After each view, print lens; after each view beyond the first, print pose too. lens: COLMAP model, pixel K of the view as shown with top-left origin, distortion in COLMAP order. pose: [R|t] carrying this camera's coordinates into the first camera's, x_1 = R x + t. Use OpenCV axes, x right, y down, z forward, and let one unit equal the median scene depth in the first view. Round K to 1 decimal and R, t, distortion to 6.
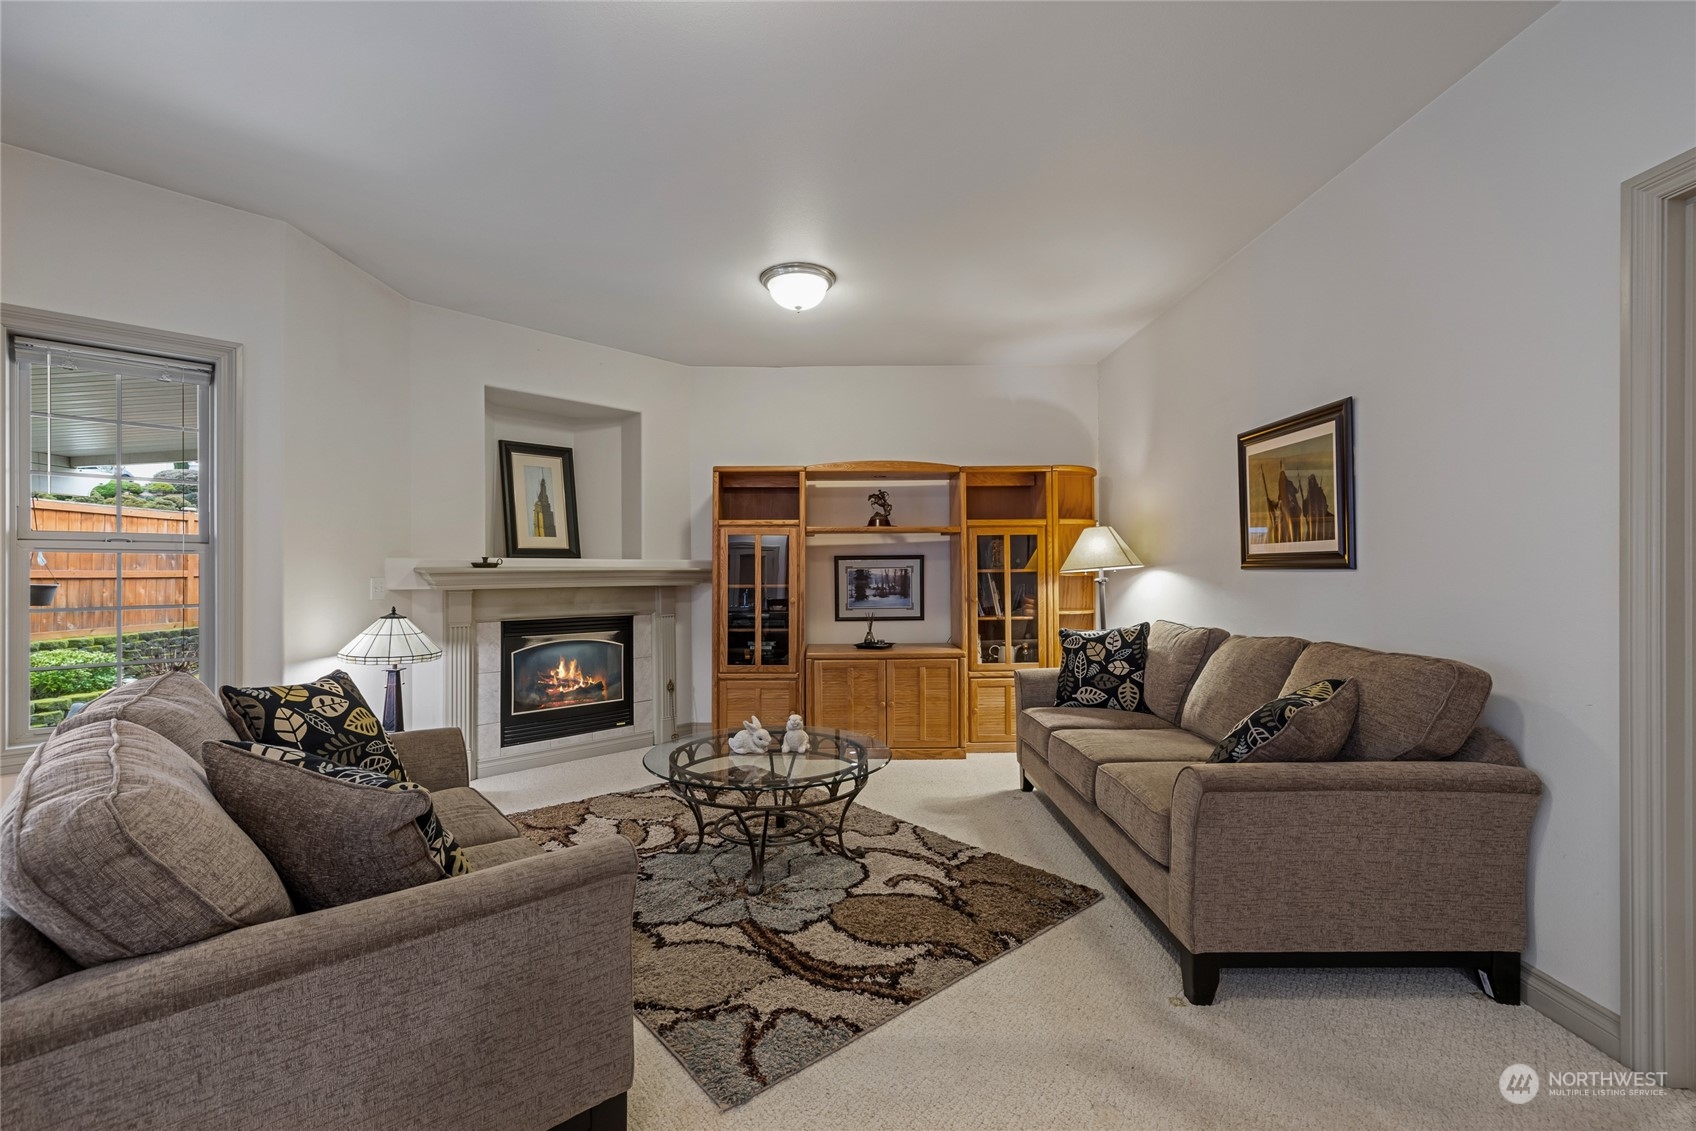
lens RADIAL K [[708.3, 0, 835.9], [0, 708.3, 568.3], [0, 0, 1]] dist [-0.001389, -0.000223]
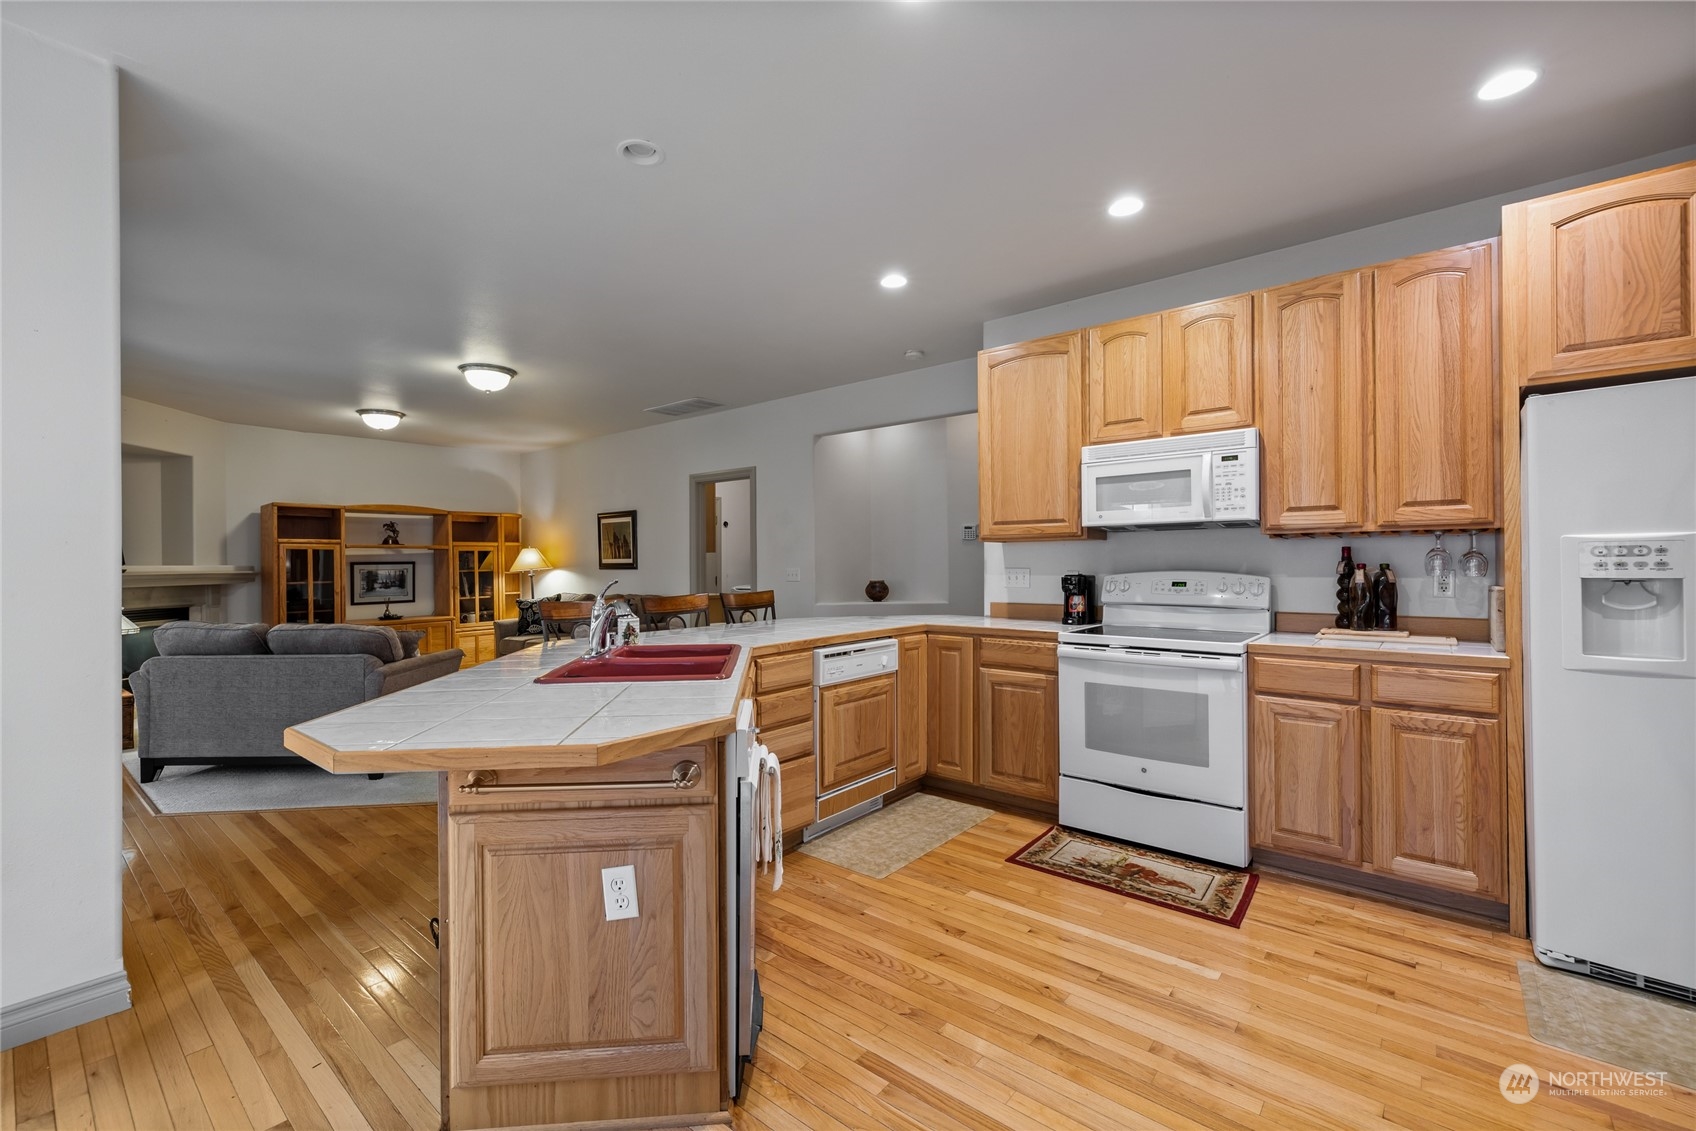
lens RADIAL K [[708.3, 0, 841.2], [0, 708.3, 563.0], [0, 0, 1]] dist [-0.001389, -0.000223]
pose [[0.629659, -0.001261, 0.776871, -0.563605], [0.005447, 0.999981, -0.002792, -0.006673], [-0.776853, 0.005989, 0.629654, -0.836063]]
